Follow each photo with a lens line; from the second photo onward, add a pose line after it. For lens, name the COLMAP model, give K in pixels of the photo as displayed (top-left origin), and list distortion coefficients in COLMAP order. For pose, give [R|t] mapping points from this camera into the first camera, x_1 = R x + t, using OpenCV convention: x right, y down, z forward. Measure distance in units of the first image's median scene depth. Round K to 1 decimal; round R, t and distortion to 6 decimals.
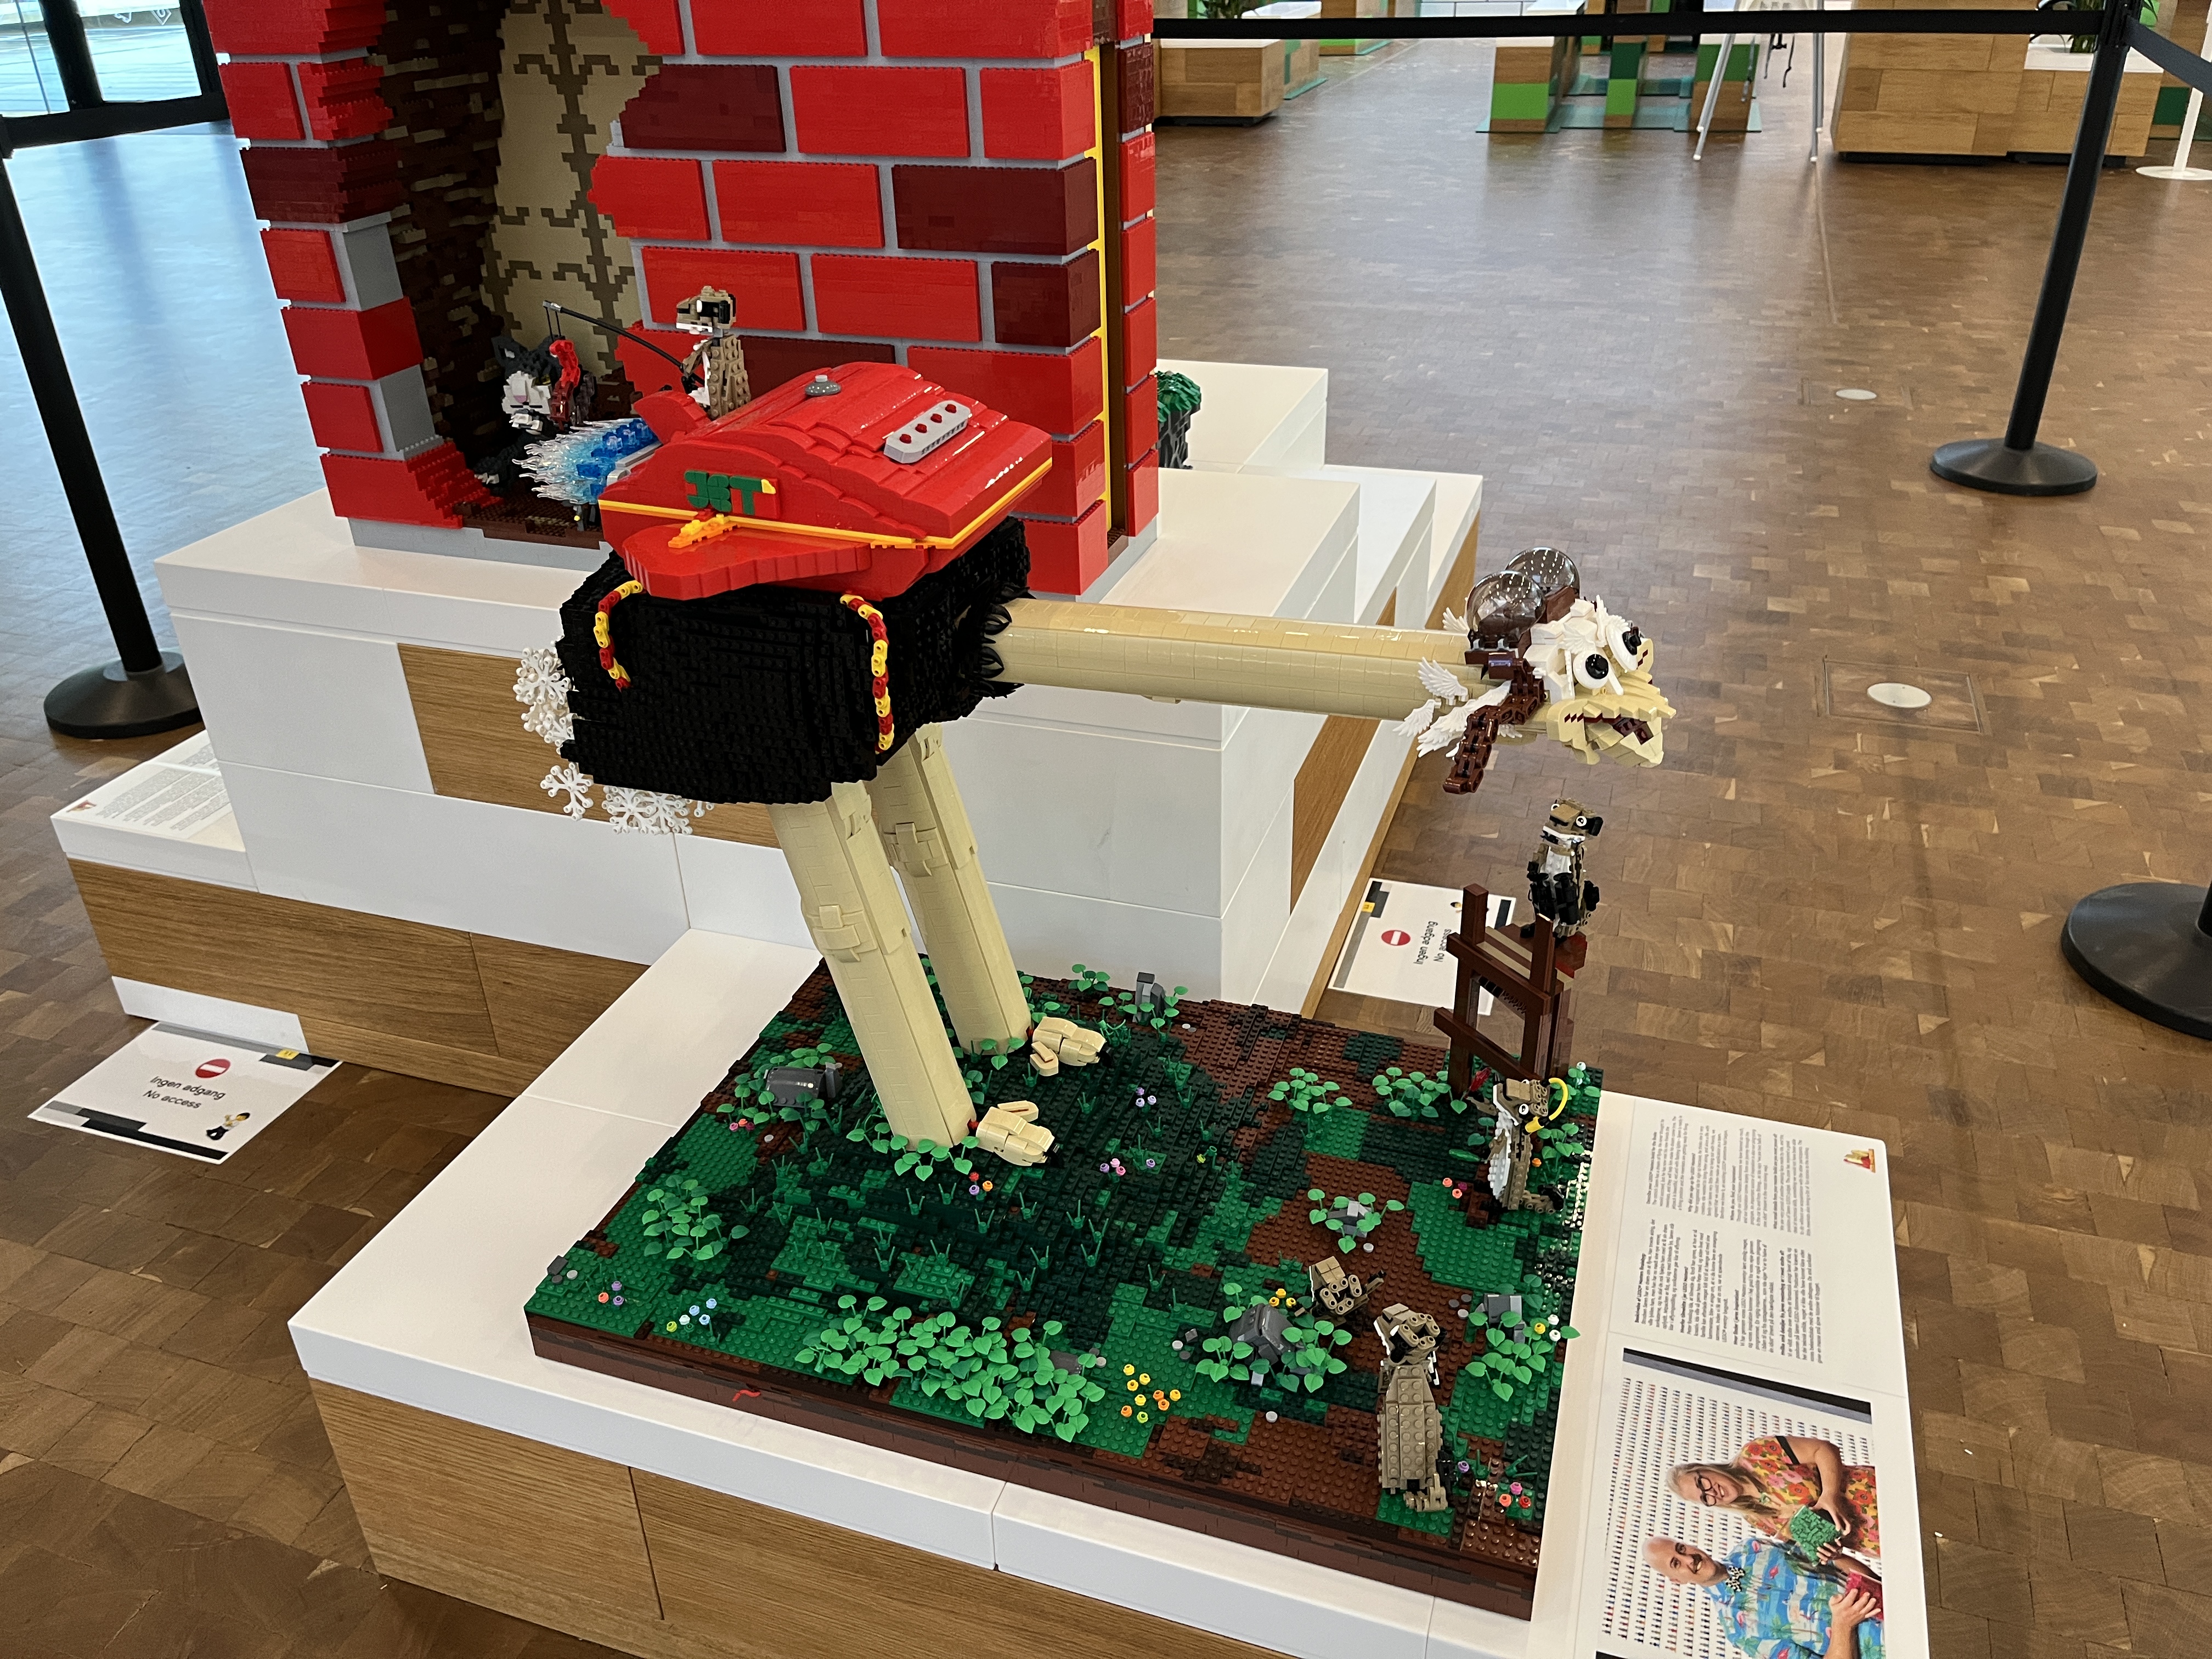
lens RADIAL K [[1692.7, 0, 1102.2], [0, 1692.7, 829.0], [0, 0, 1]] dist [0.026521, -0.022360]
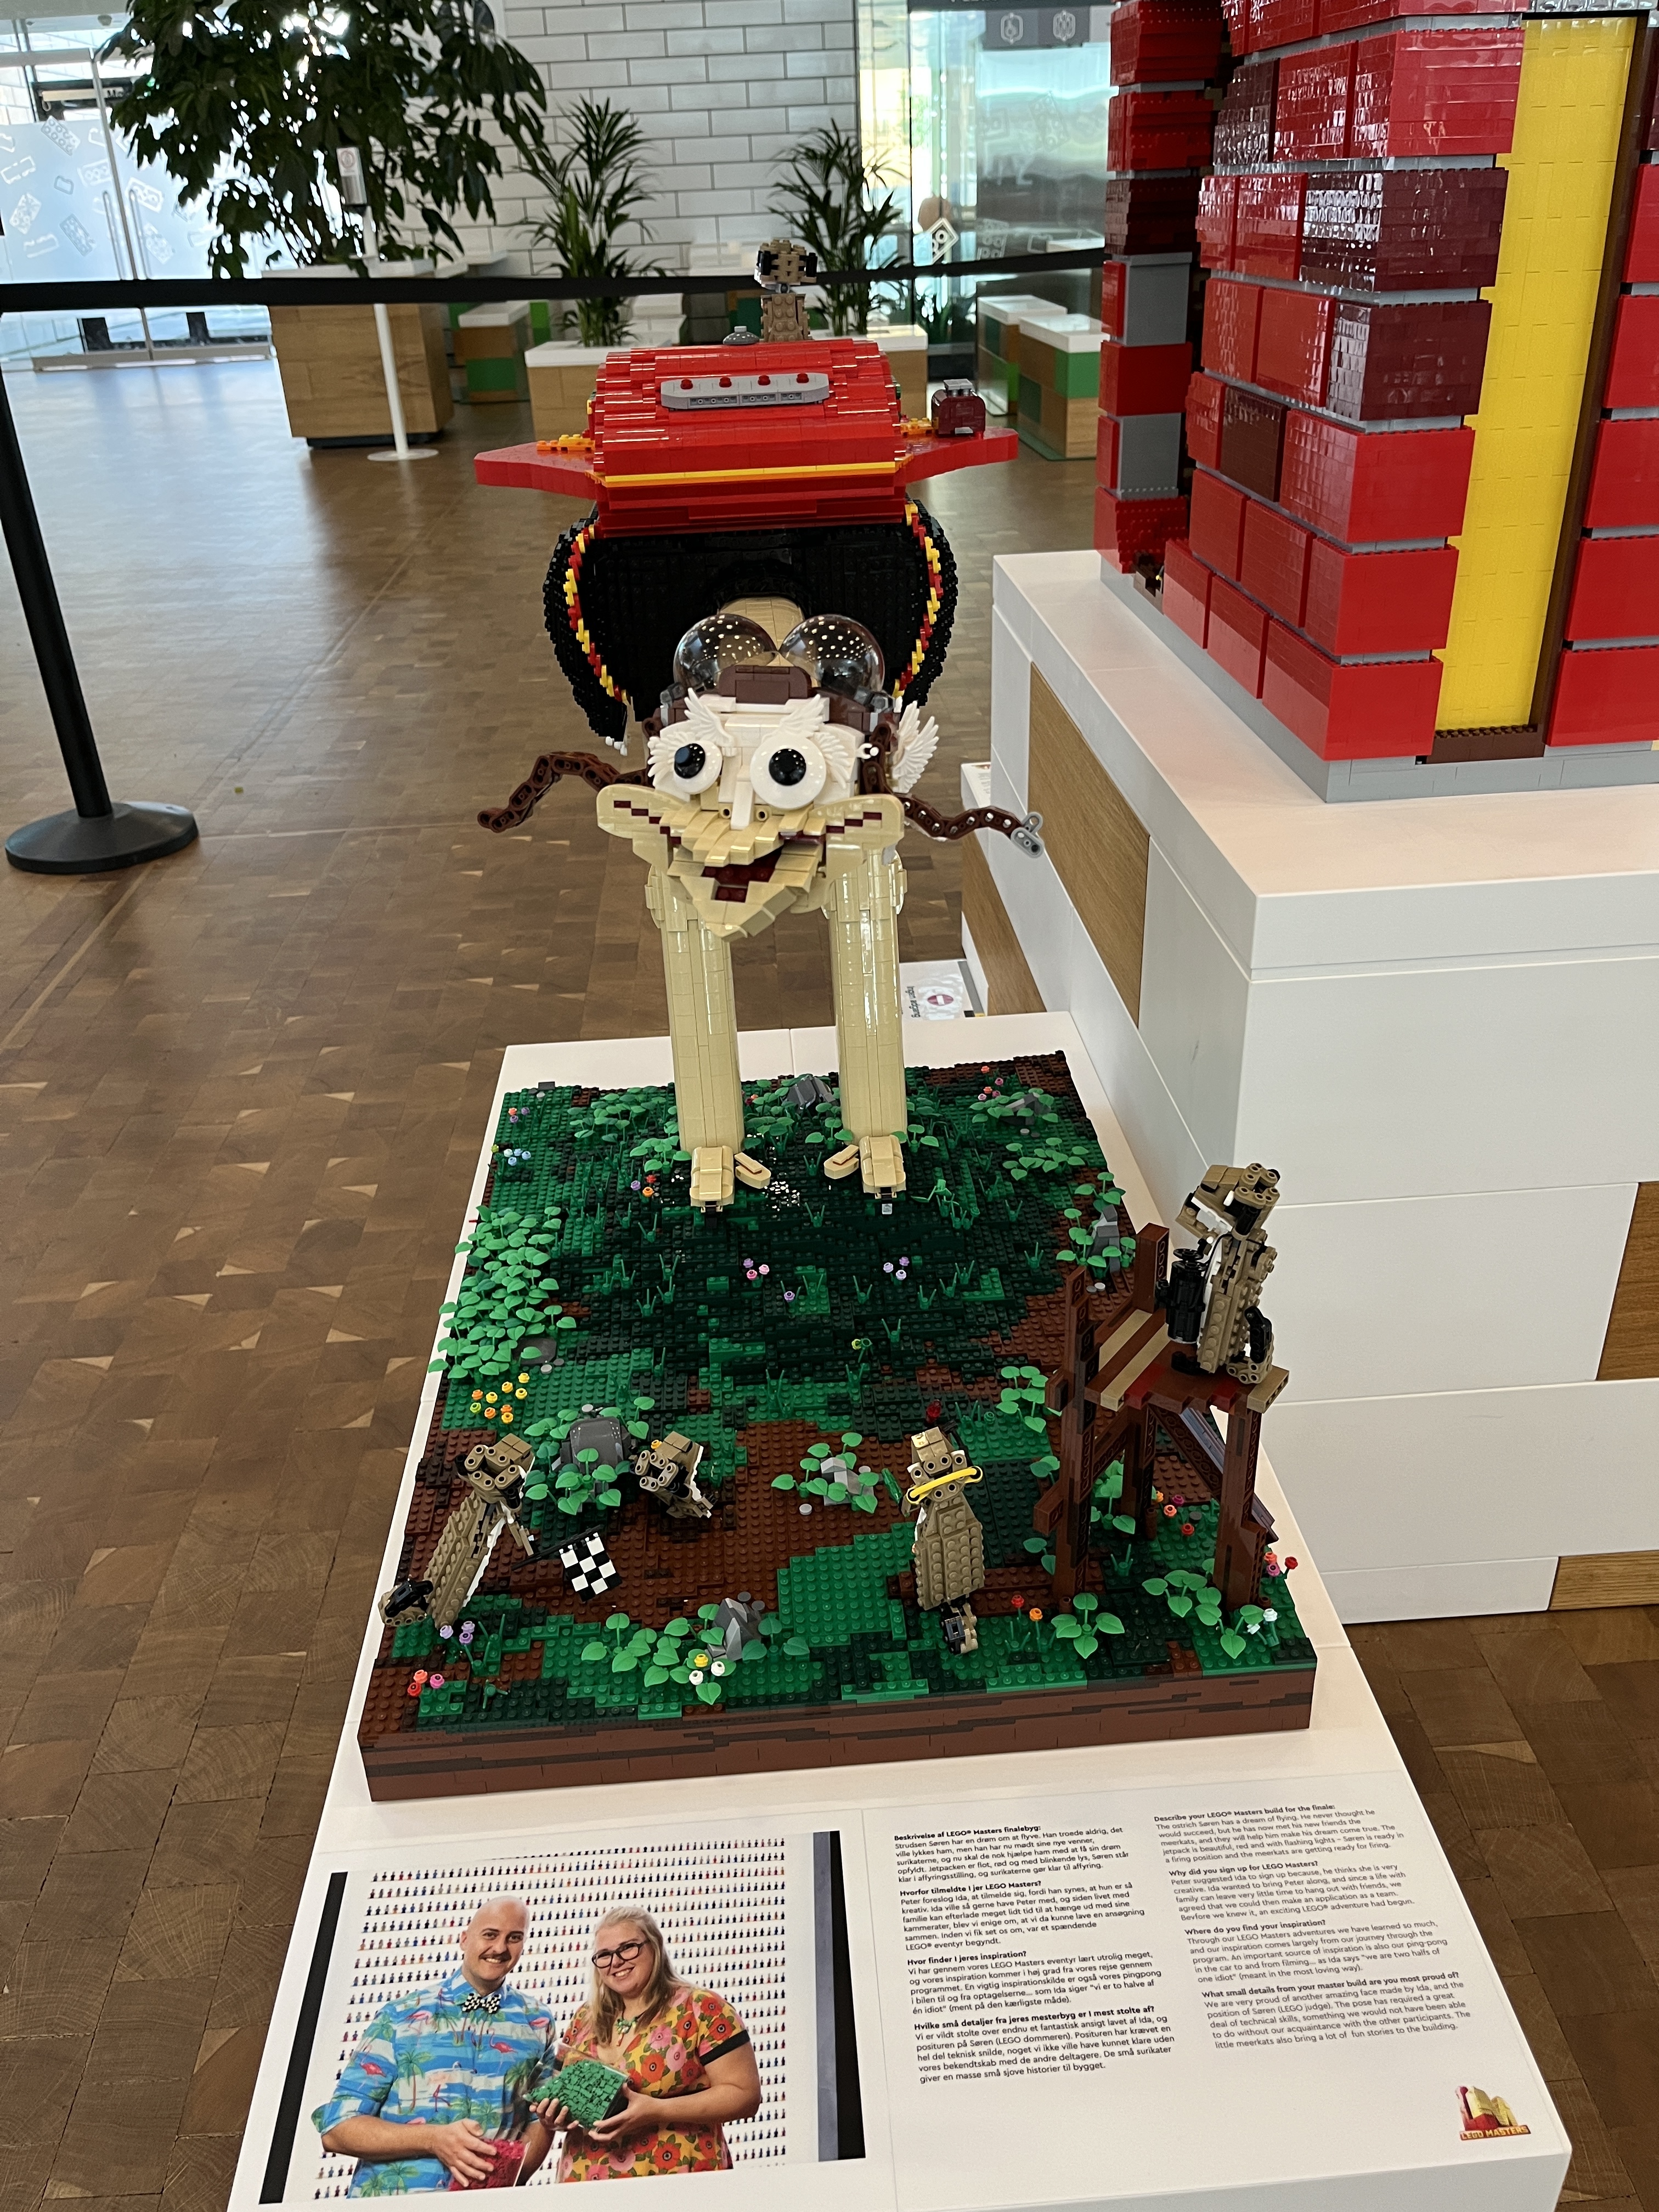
lens RADIAL K [[1692.7, 0, 825.3], [0, 1692.7, 1104.6], [0, 0, 1]] dist [0.026521, -0.022360]
pose [[0.380800, 0.449371, -0.808119, 0.745918], [-0.426675, 0.860753, 0.277582, -0.151649], [0.820329, 0.239101, 0.519511, 0.555349]]
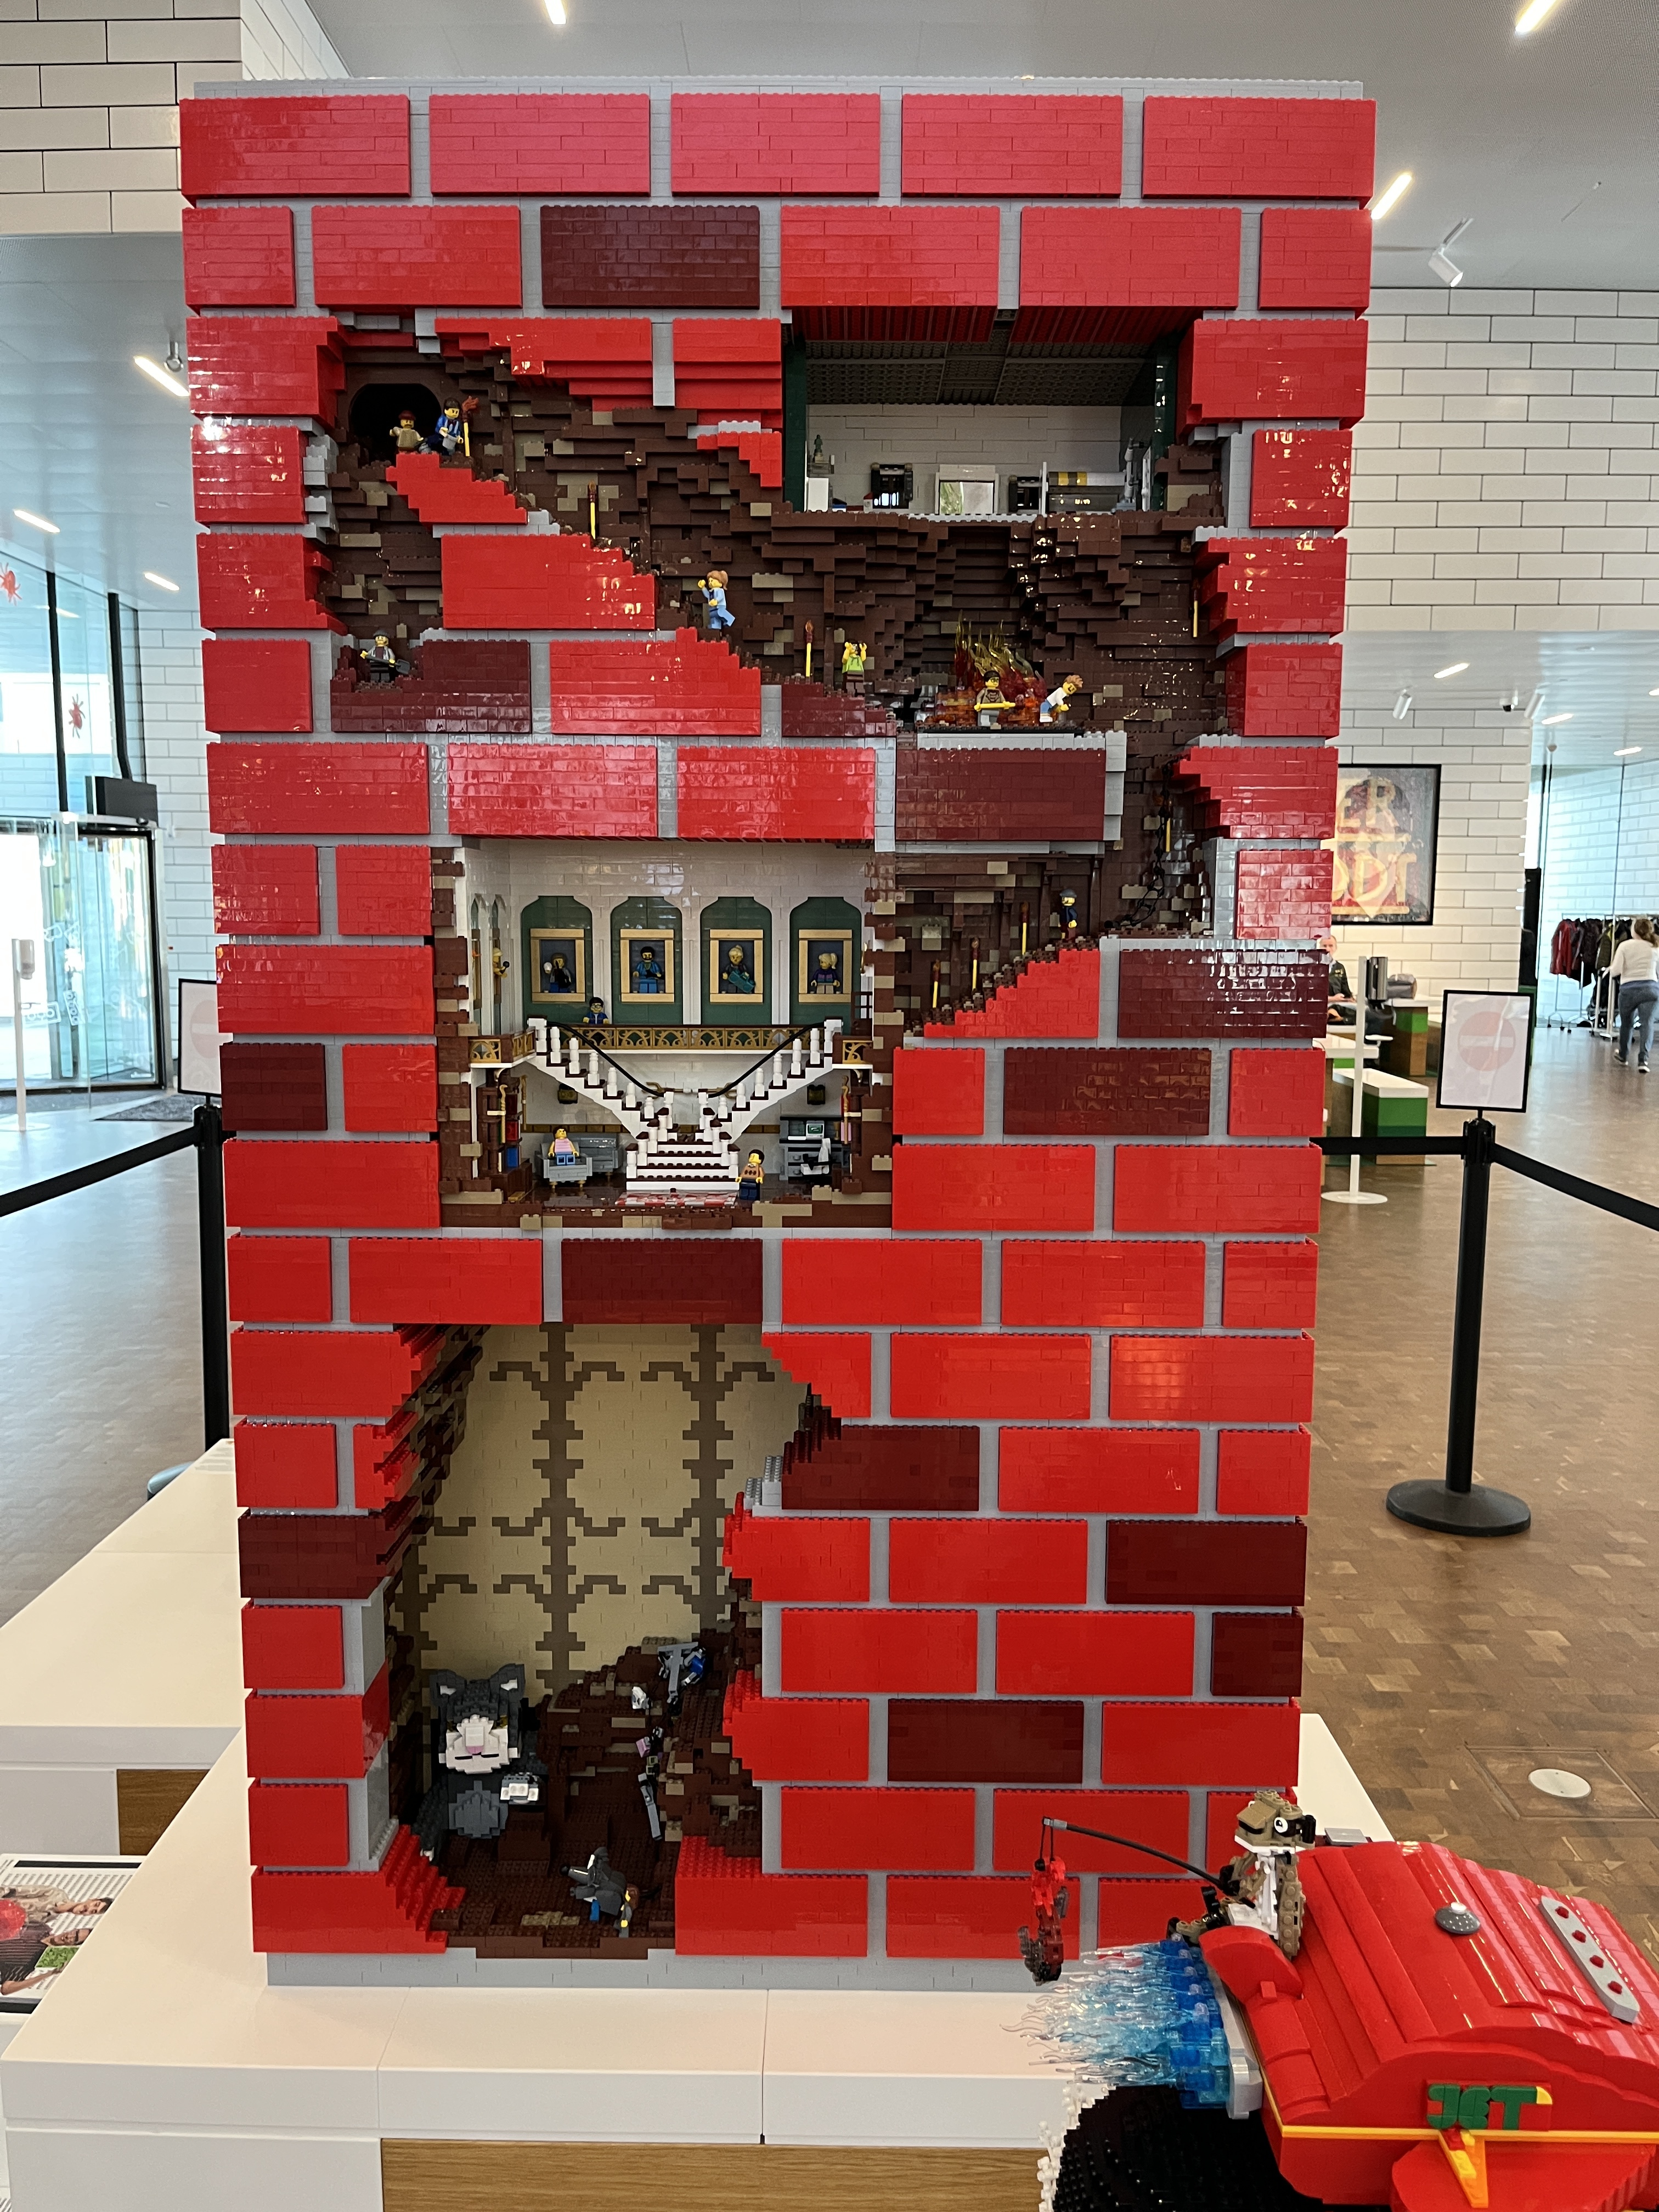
lens RADIAL K [[1692.7, 0, 829.4], [0, 1692.7, 1110.3], [0, 0, 1]] dist [0.026521, -0.022360]
pose [[0.946413, -0.007741, 0.322865, -0.559140], [0.130978, 0.923006, -0.361806, -0.275628], [-0.295206, 0.384707, 0.874560, 0.133786]]
